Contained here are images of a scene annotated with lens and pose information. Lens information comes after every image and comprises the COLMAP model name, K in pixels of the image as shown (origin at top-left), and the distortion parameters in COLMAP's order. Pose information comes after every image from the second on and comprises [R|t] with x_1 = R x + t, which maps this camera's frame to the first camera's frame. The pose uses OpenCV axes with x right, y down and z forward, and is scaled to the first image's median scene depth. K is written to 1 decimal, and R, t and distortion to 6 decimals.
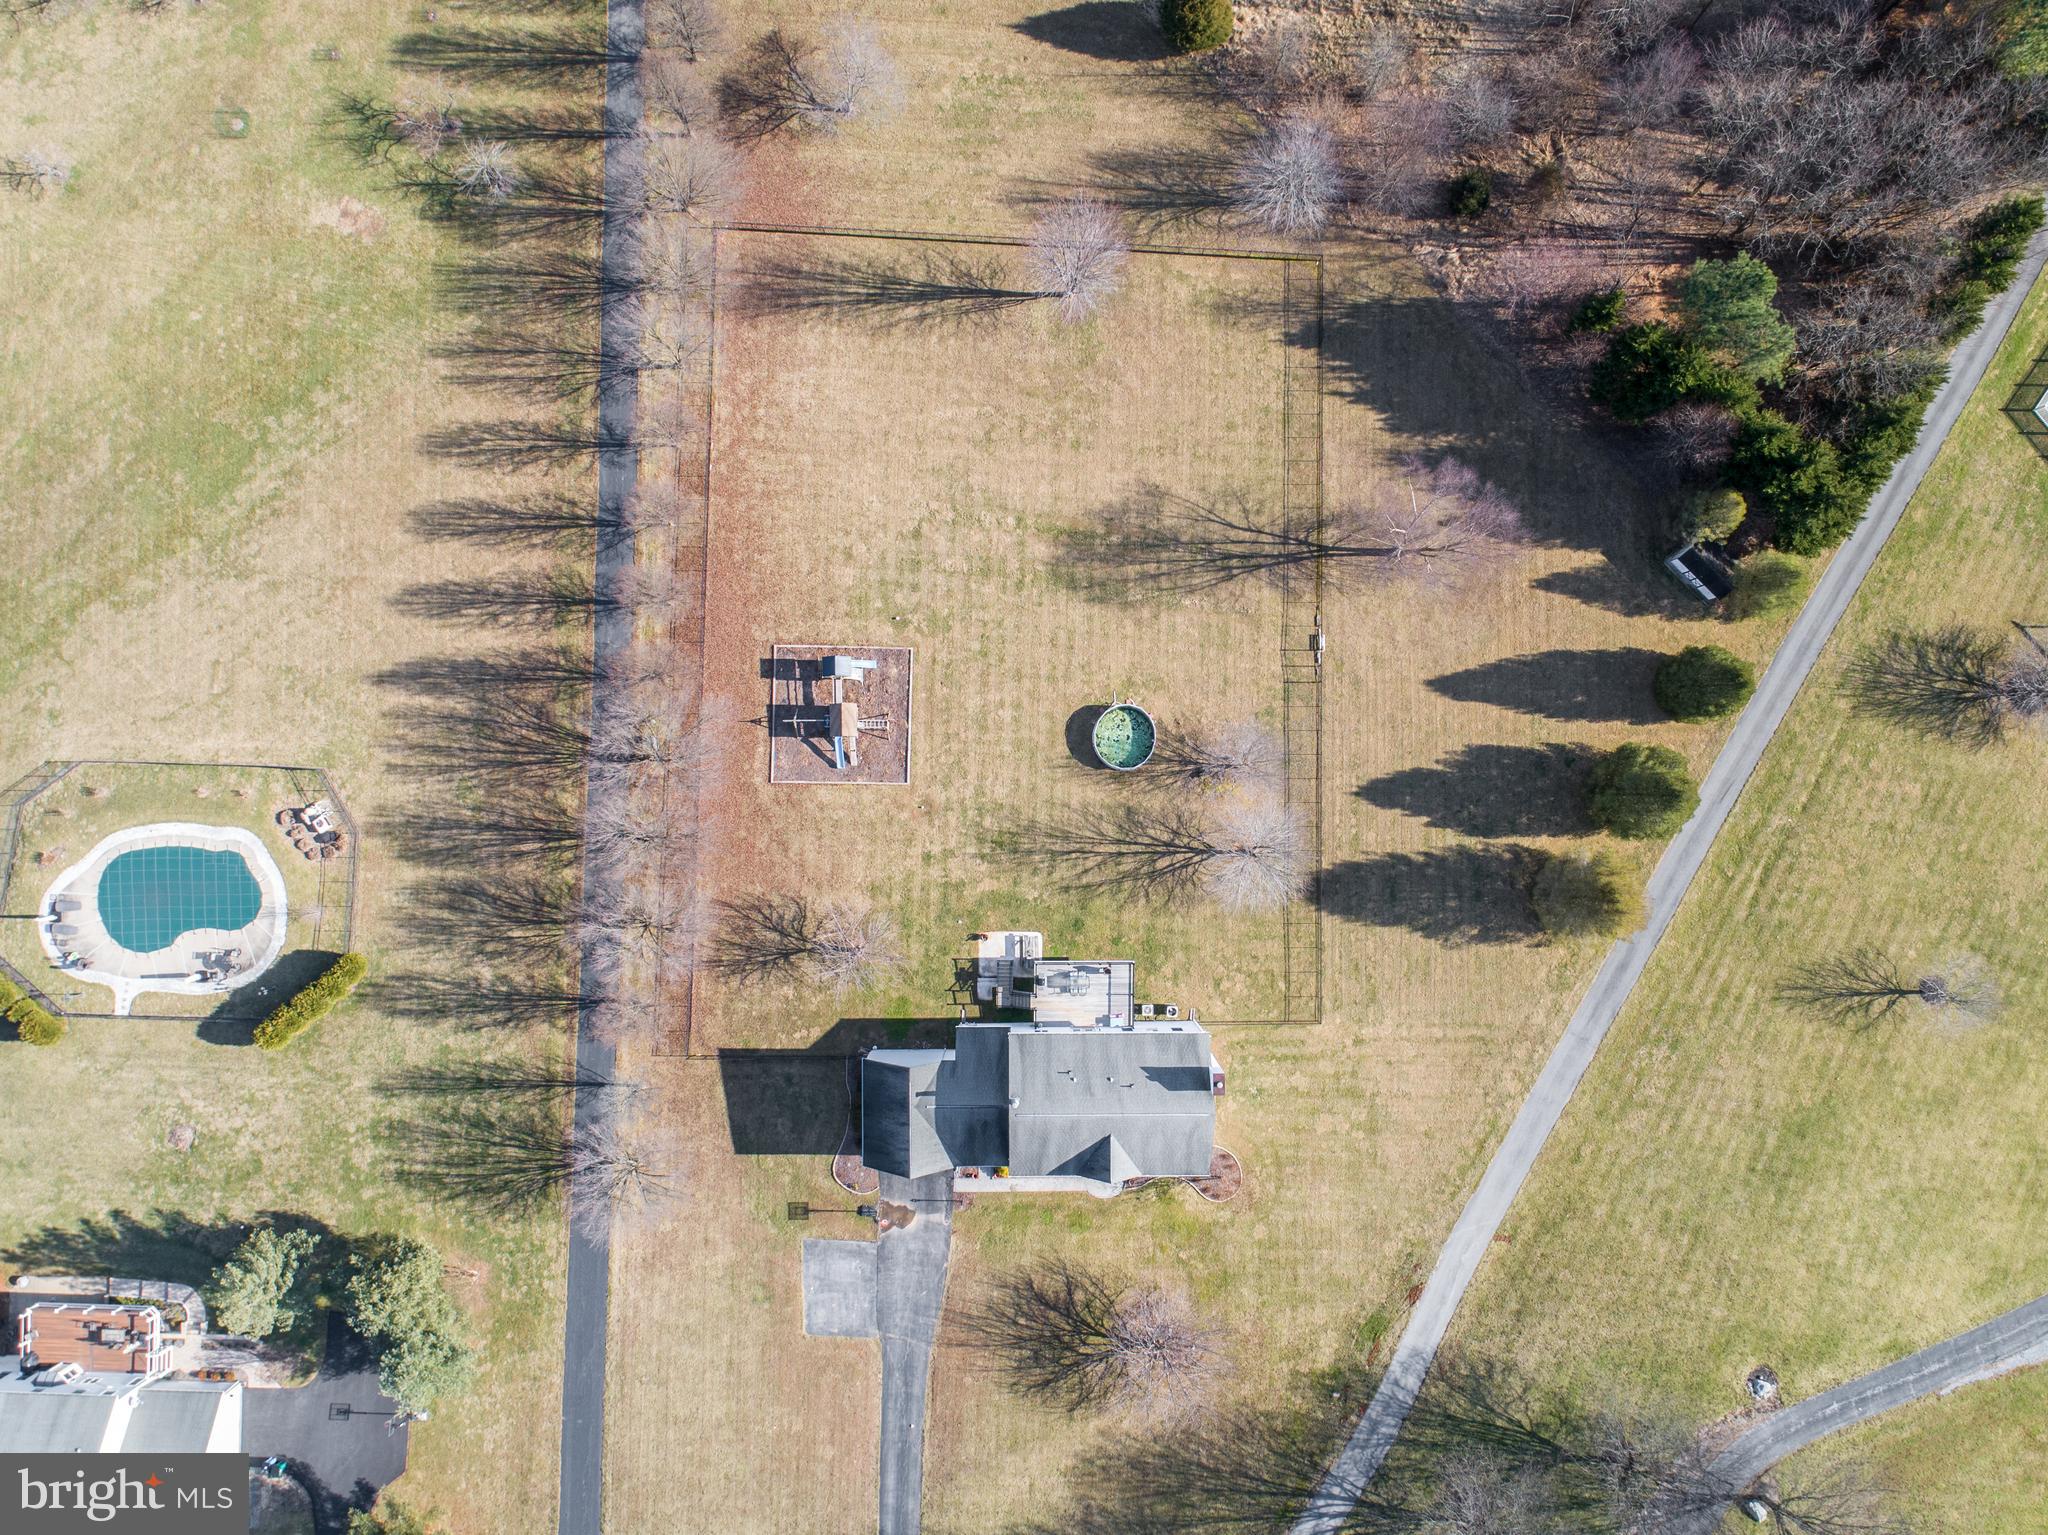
lens RADIAL K [[1564.1, 0, 1024.0], [0, 1564.1, 767.5], [0, 0, 1]] dist [-0.025832, 0.009424]
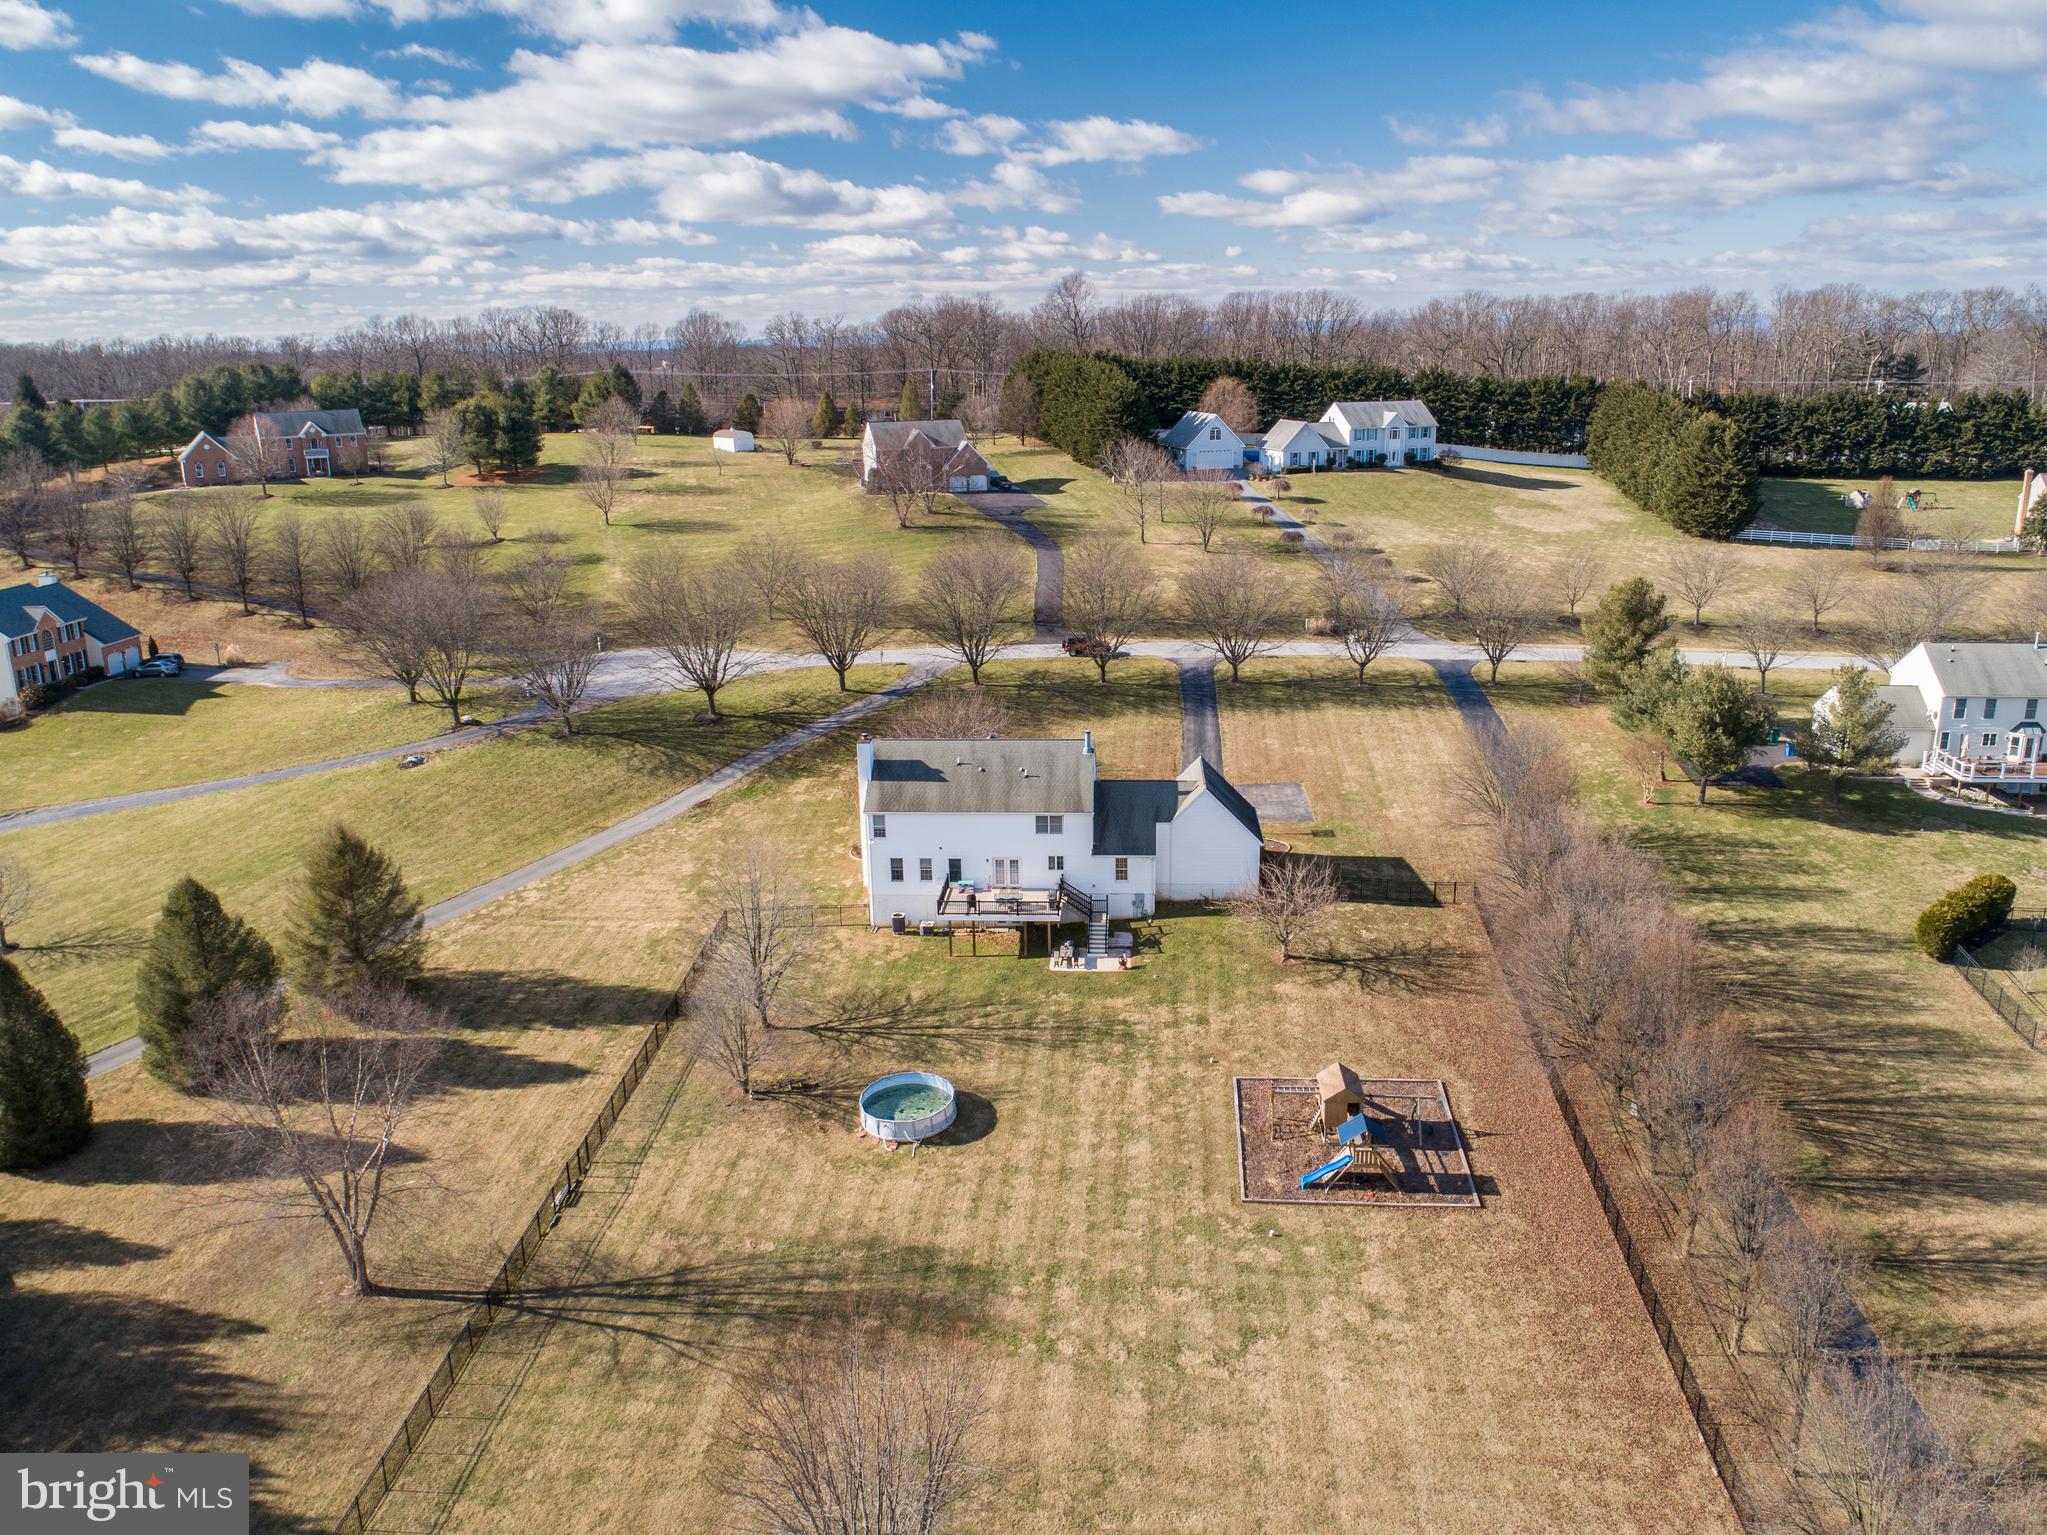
lens RADIAL K [[1563.3, 0, 1023.5], [0, 1563.3, 767.5], [0, 0, 1]] dist [-0.025832, 0.009424]
pose [[-0.997530, -0.007215, 0.069872, -0.029024], [0.069233, -0.269157, 0.960605, -0.607915], [0.011876, 0.963069, 0.268991, 0.687079]]
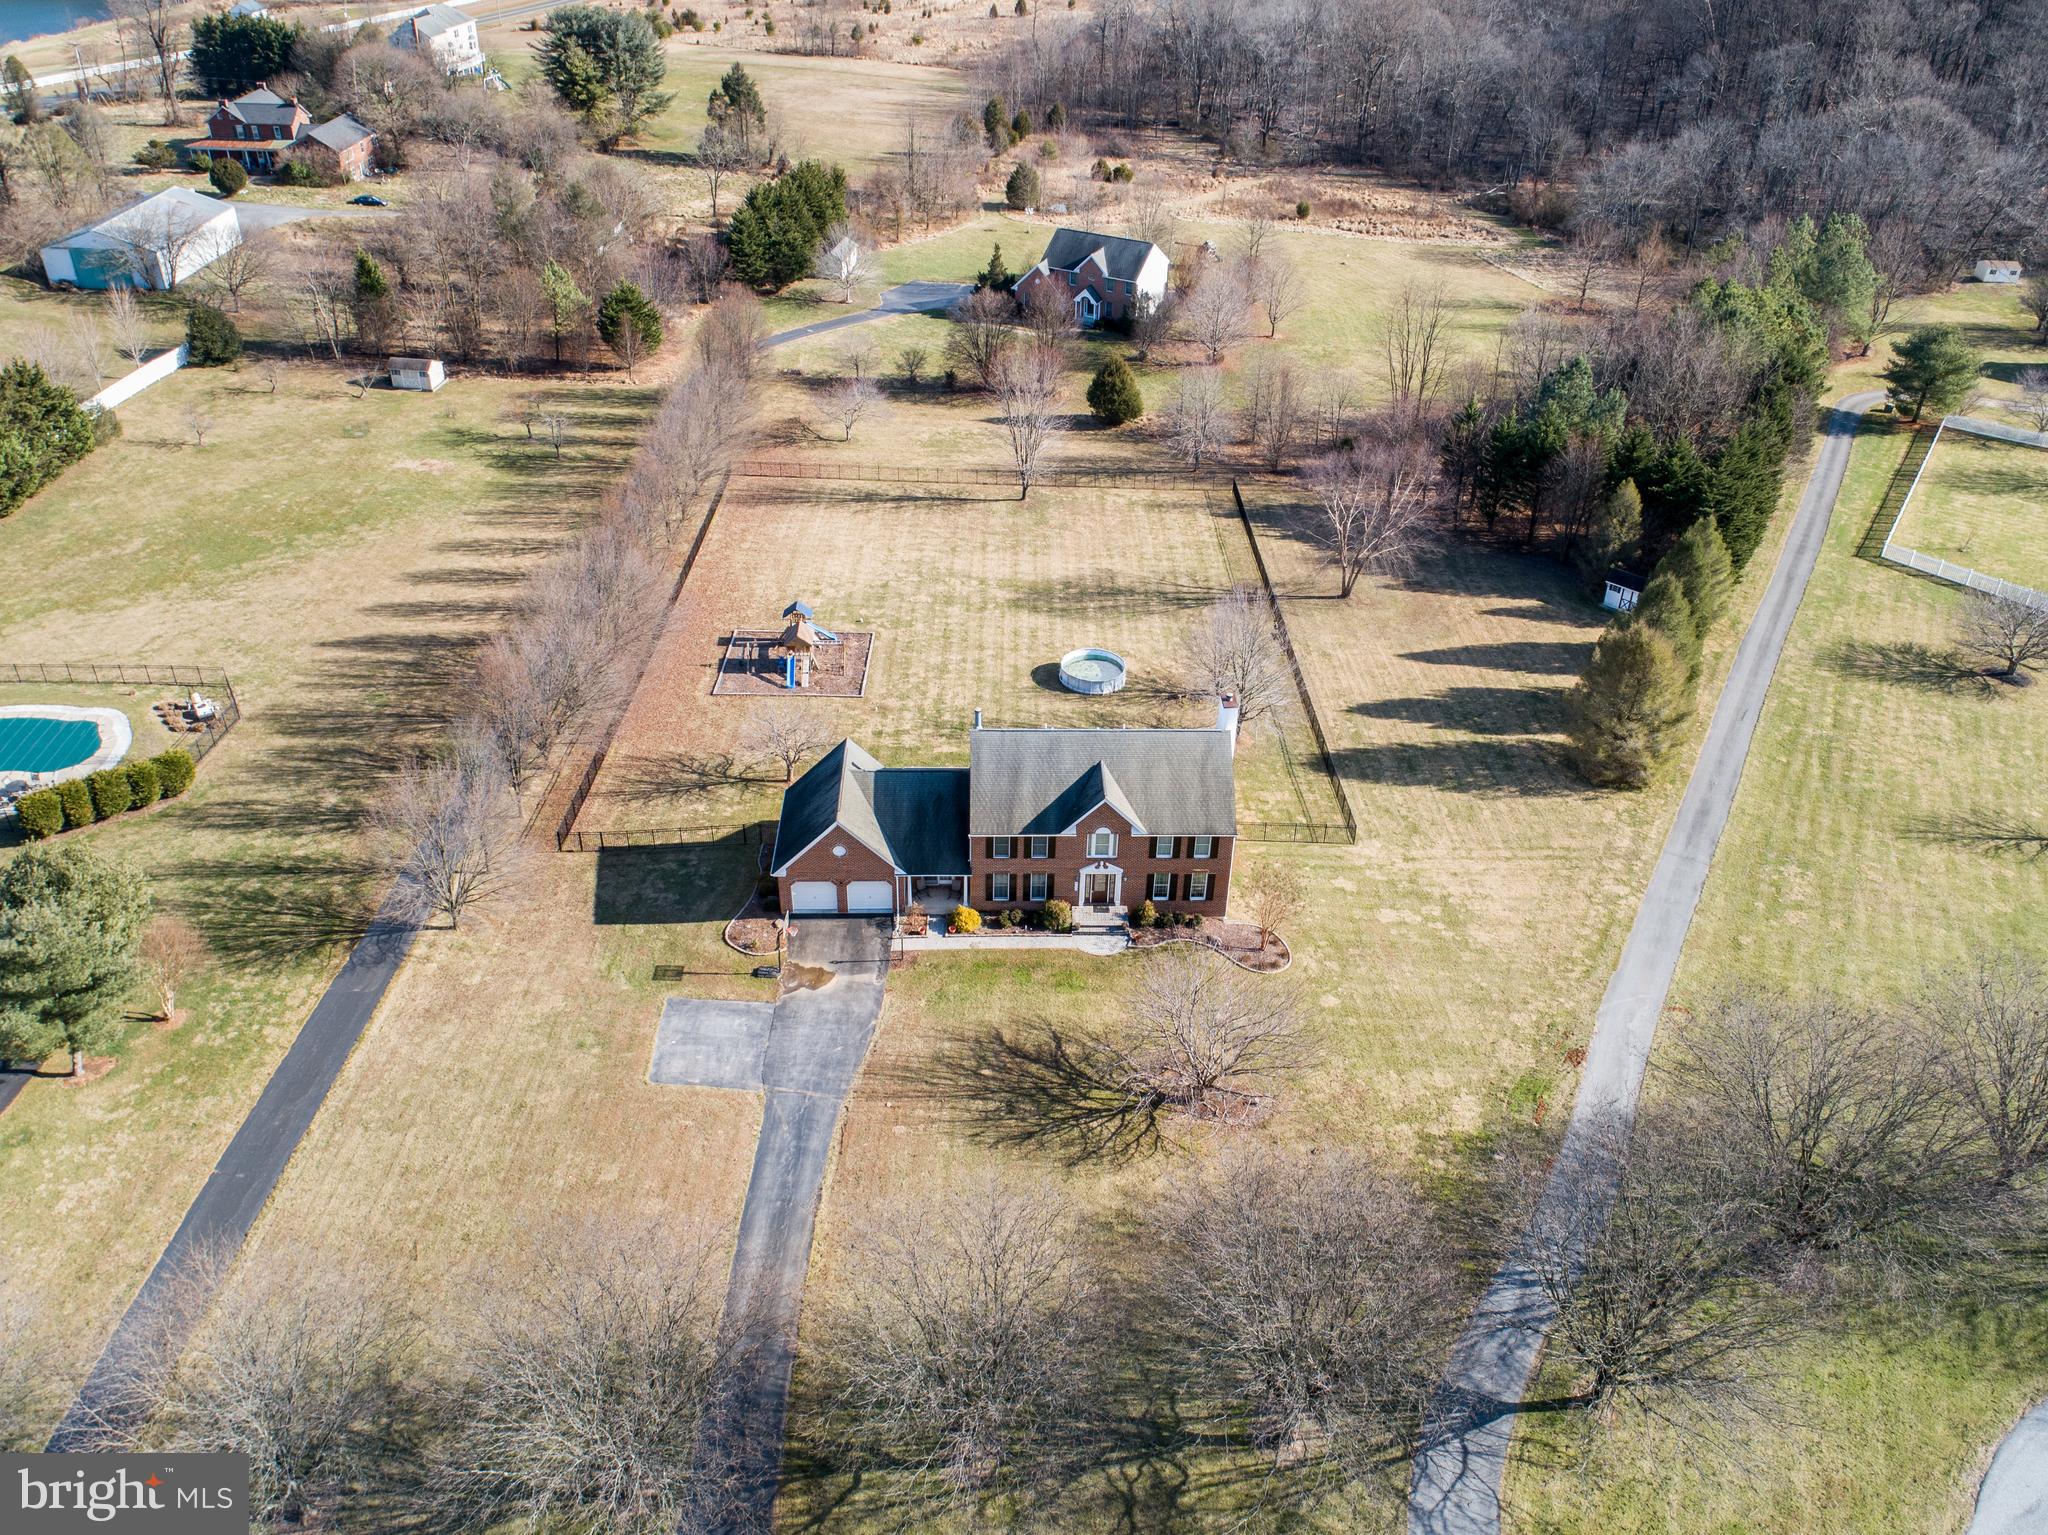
lens RADIAL K [[1572.7, 0, 1023.7], [0, 1572.7, 708.8], [0, 0, 1]] dist [-0.024614, 0.007550]
pose [[0.999634, -0.000124, 0.027038, -0.003584], [0.022816, 0.540484, -0.841045, 0.796540], [-0.014509, 0.841354, 0.540289, 0.502903]]
